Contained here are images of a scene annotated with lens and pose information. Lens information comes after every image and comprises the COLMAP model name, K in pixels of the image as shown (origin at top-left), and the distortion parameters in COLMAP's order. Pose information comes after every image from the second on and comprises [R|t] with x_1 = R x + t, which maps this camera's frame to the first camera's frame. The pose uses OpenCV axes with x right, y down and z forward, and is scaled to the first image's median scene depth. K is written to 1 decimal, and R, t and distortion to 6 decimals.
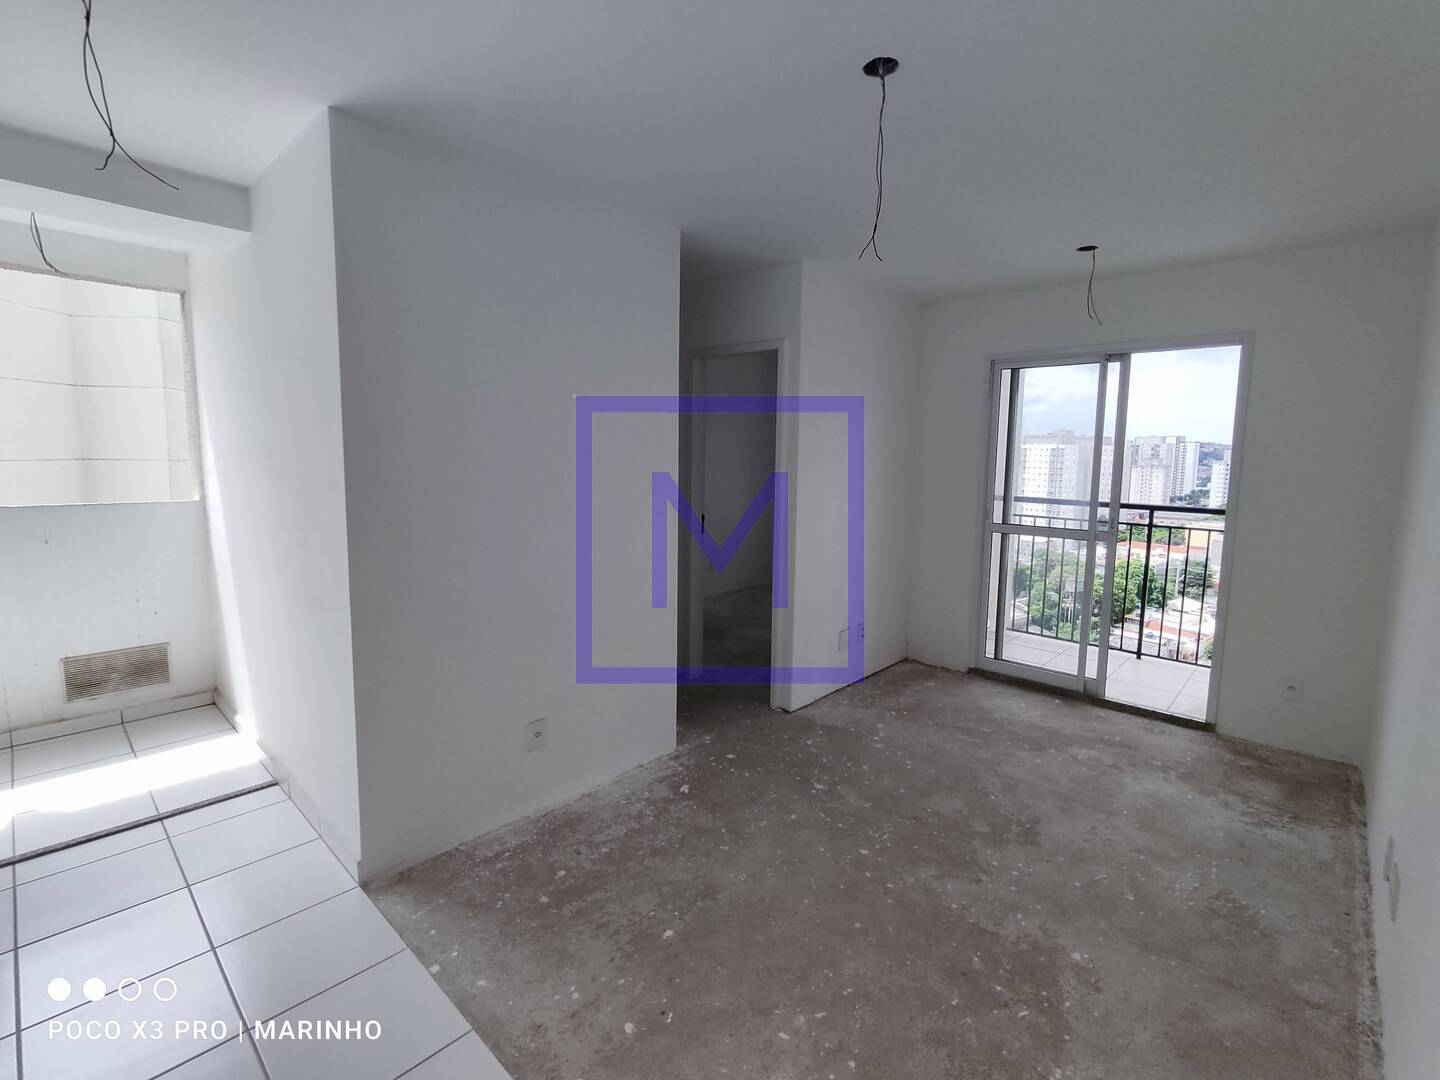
lens RADIAL K [[665.3, 0, 724.8], [0, 665.3, 522.3], [0, 0, 1]] dist [-0.002022, -0.000751]
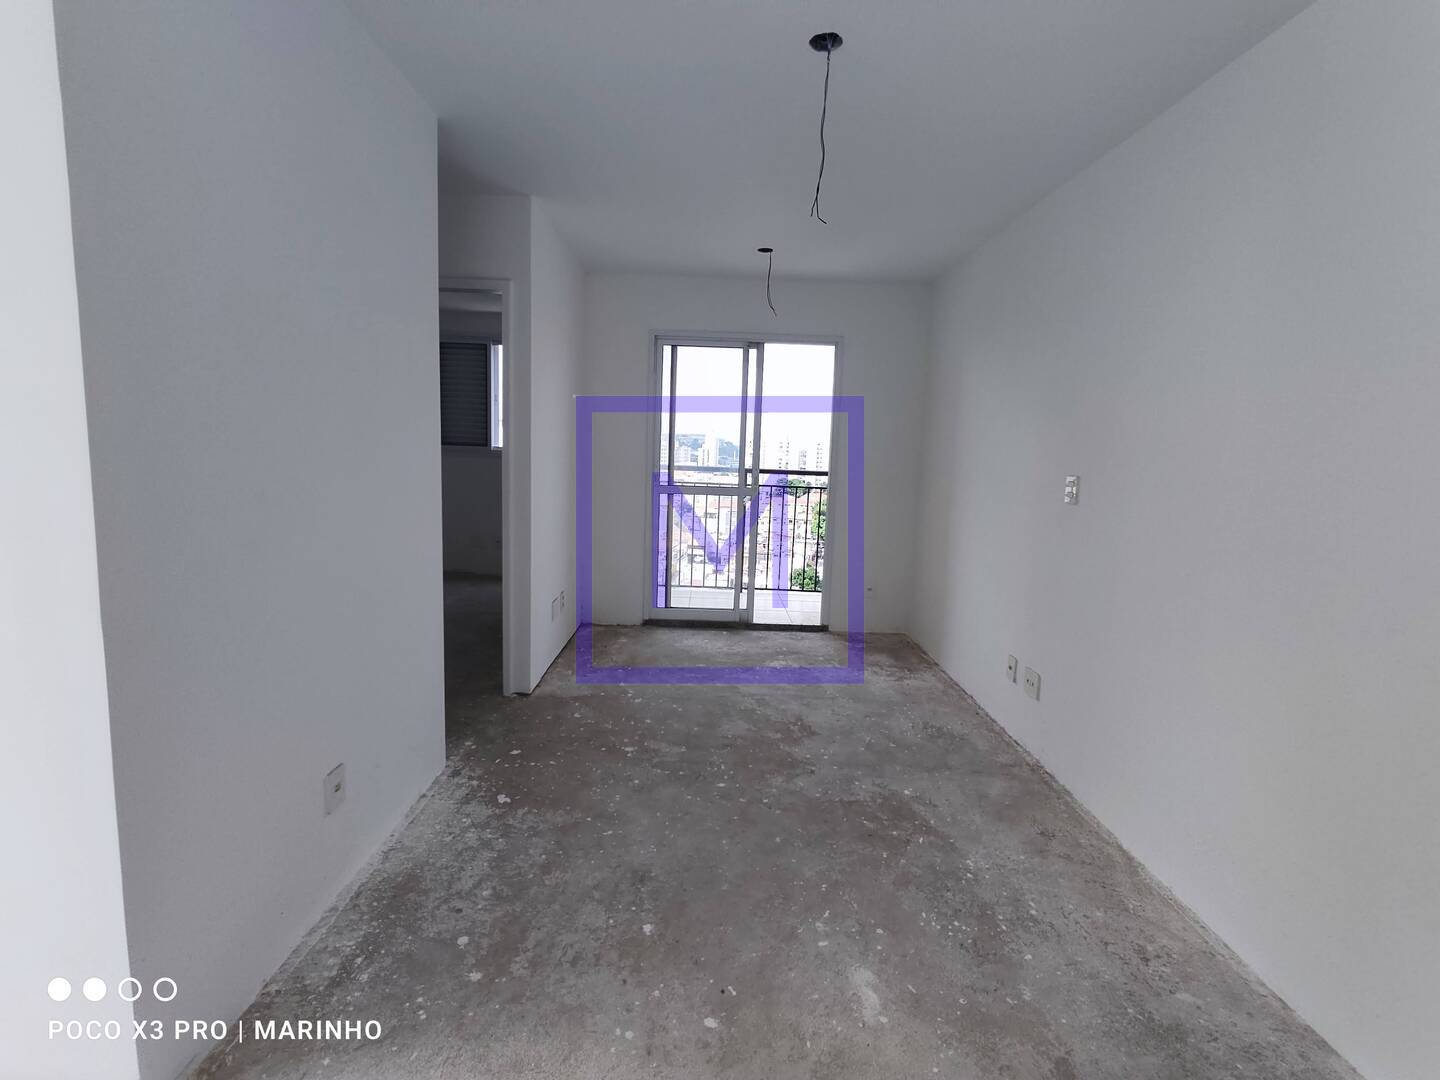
lens RADIAL K [[664.9, 0, 720.1], [0, 664.9, 524.3], [0, 0, 1]] dist [-0.000366, 0.000892]
pose [[0.725645, -0.068977, 0.684604, -0.489389], [0.048071, 0.997614, 0.049561, 0.028307], [-0.686388, -0.003054, 0.727229, 0.232682]]
